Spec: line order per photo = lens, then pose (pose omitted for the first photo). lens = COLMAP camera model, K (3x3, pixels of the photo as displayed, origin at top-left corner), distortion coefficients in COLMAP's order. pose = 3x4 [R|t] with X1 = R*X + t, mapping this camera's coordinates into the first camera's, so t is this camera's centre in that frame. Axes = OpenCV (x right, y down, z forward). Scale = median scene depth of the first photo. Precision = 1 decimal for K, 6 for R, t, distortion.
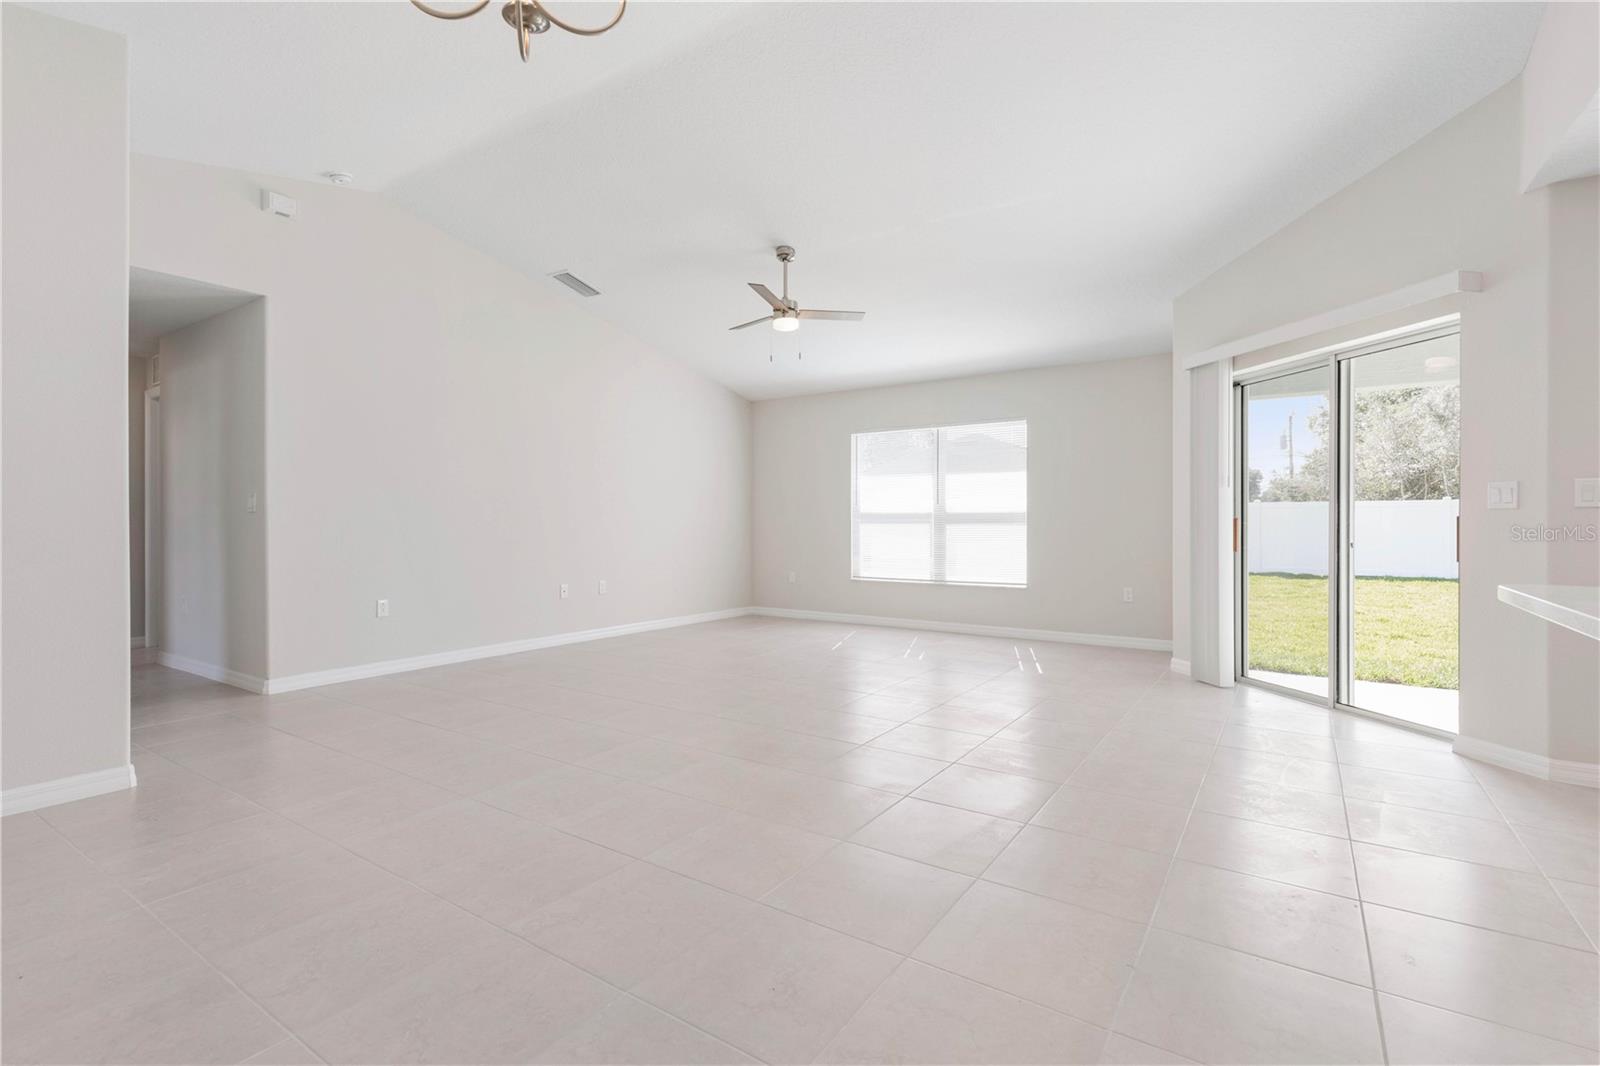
lens RADIAL K [[719.4, 0, 800.0], [0, 719.4, 533.0], [0, 0, 1]] dist [-0.000066, 0.000059]
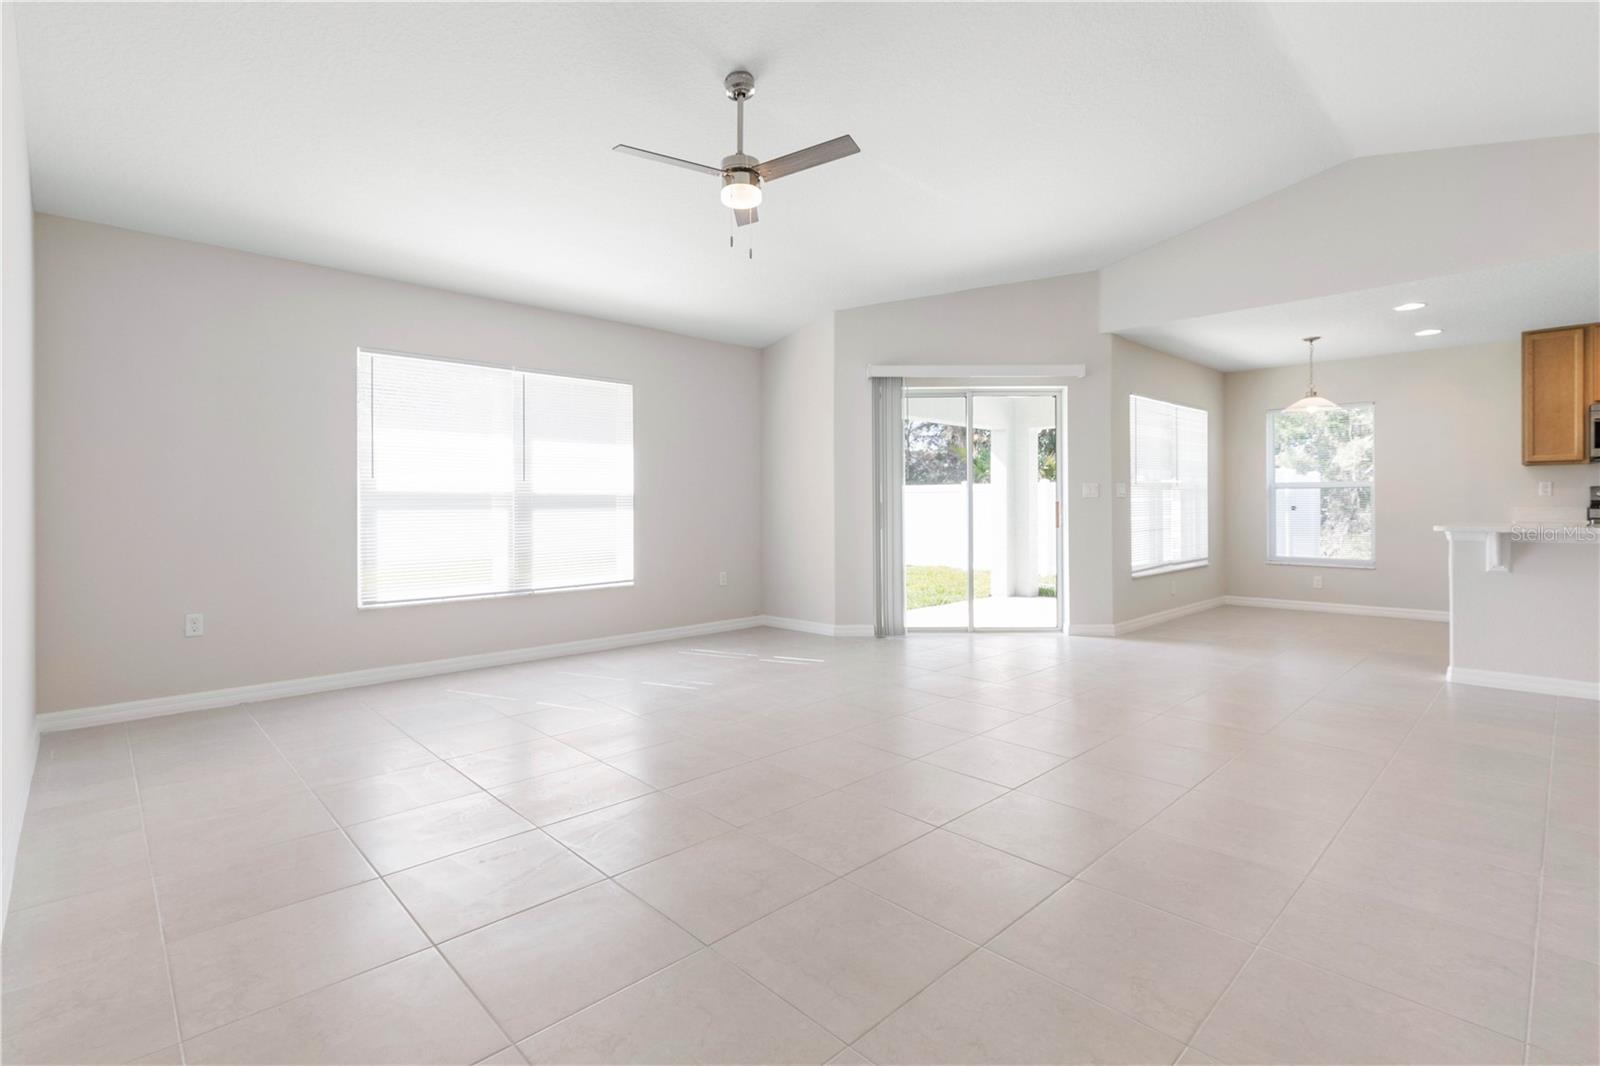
lens RADIAL K [[753.7, 0, 803.0], [0, 753.7, 507.1], [0, 0, 1]] dist [-0.000541, -0.000005]
pose [[0.197162, -0.001664, 0.980370, -0.475367], [0.017654, 0.999842, -0.001853, -0.008372], [-0.980212, 0.017673, 0.197160, 0.589906]]
